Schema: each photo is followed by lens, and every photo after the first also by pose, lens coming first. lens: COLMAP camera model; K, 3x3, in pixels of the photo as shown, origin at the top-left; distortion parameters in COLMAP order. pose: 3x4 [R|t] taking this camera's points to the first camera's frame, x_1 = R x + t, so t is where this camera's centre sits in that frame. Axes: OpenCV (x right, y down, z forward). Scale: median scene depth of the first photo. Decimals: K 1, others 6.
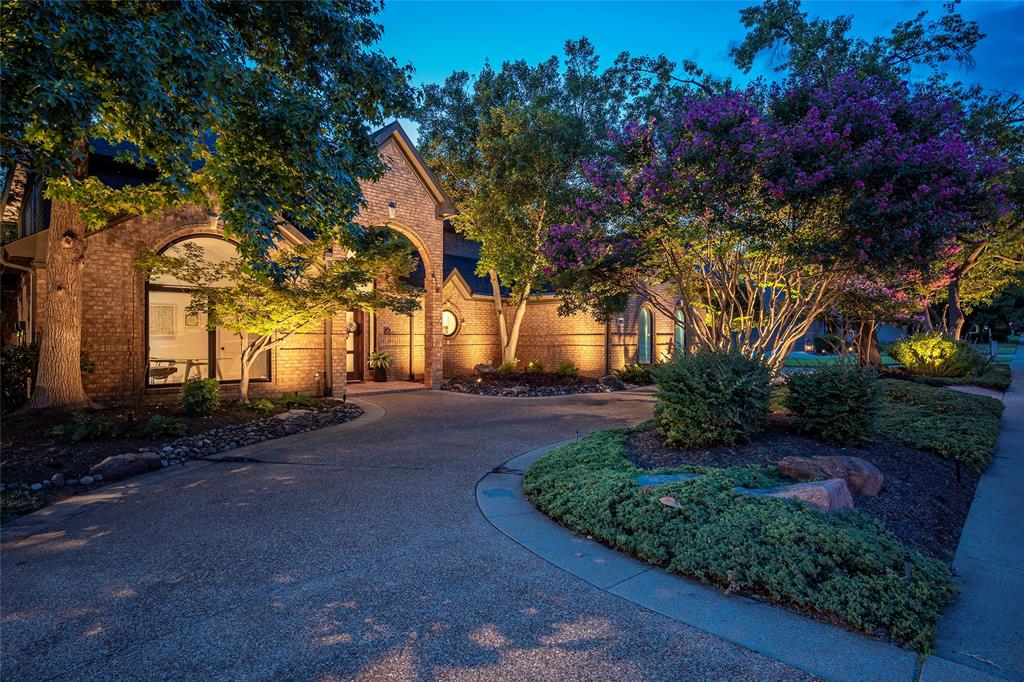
lens RADIAL K [[542.3, 0, 508.9], [0, 542.3, 339.9], [0, 0, 1]] dist [-0.000120, 0.000575]
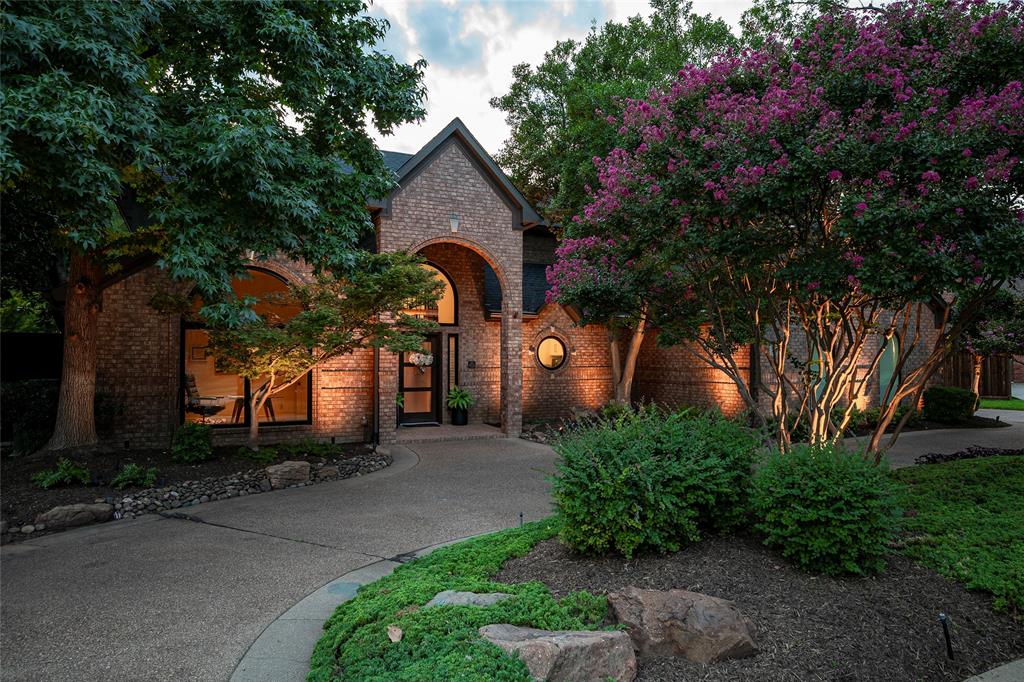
lens RADIAL K [[682.7, 0, 517.5], [0, 682.7, 345.3], [0, 0, 1]] dist [-0.010038, 0.001987]
pose [[0.943113, -0.007095, -0.332395, 0.313617], [-0.000103, 0.999766, -0.021632, -0.036548], [0.332471, 0.020435, 0.942892, 0.054066]]
